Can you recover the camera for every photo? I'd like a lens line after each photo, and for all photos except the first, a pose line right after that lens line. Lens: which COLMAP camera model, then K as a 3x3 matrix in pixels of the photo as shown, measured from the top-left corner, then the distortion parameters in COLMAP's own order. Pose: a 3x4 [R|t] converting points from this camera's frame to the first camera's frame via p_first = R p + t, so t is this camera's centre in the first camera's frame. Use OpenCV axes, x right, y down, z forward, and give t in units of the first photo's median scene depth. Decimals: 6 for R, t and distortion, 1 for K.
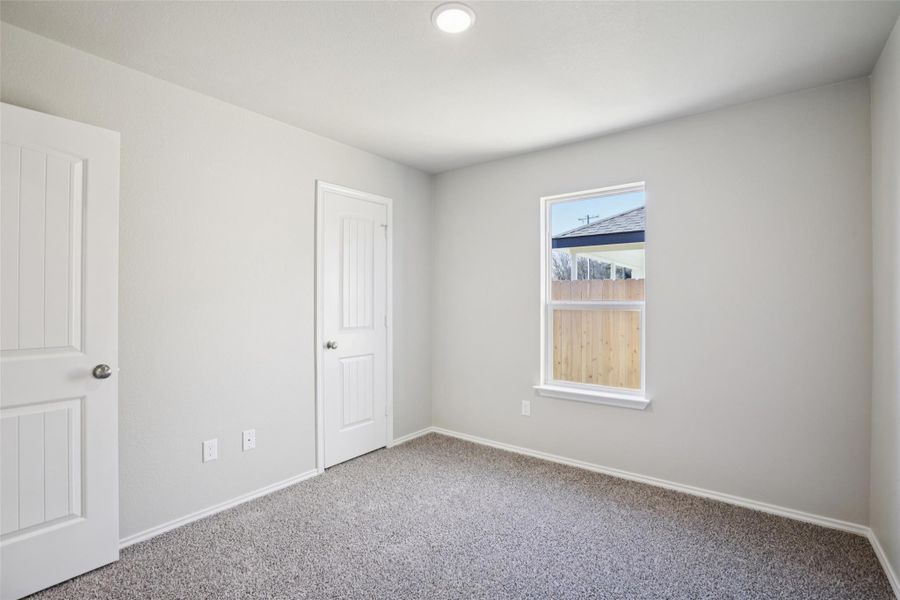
lens RADIAL K [[408.7, 0, 449.3], [0, 408.7, 303.9], [0, 0, 1]] dist [-0.045708, 0.012356]
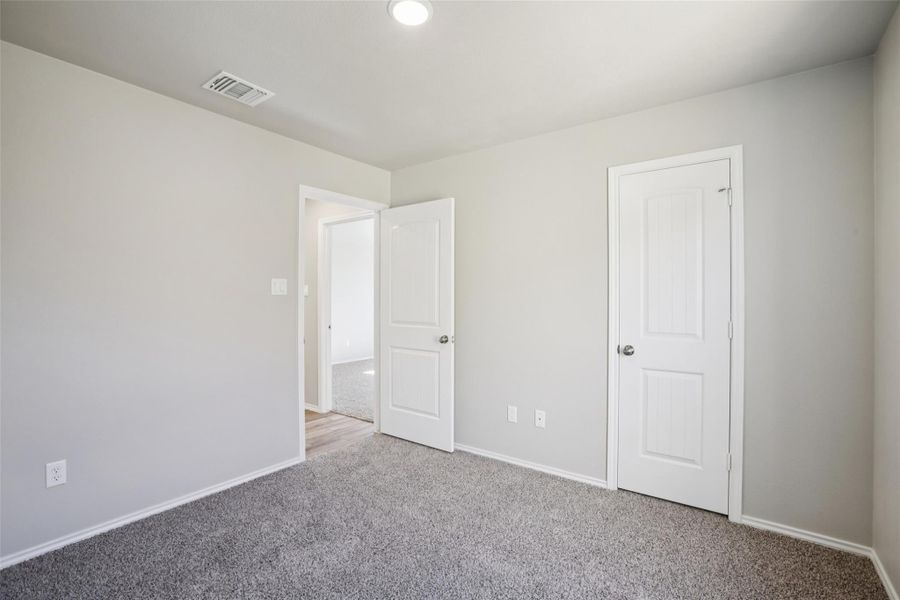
lens RADIAL K [[408.7, 0, 444.4], [0, 408.7, 296.0], [0, 0, 1]] dist [-0.045708, 0.012356]
pose [[0.022457, 0.001766, -0.999746, 0.590631], [-0.007082, 0.999974, 0.001607, -0.014621], [0.999723, 0.007044, 0.022469, 0.615264]]
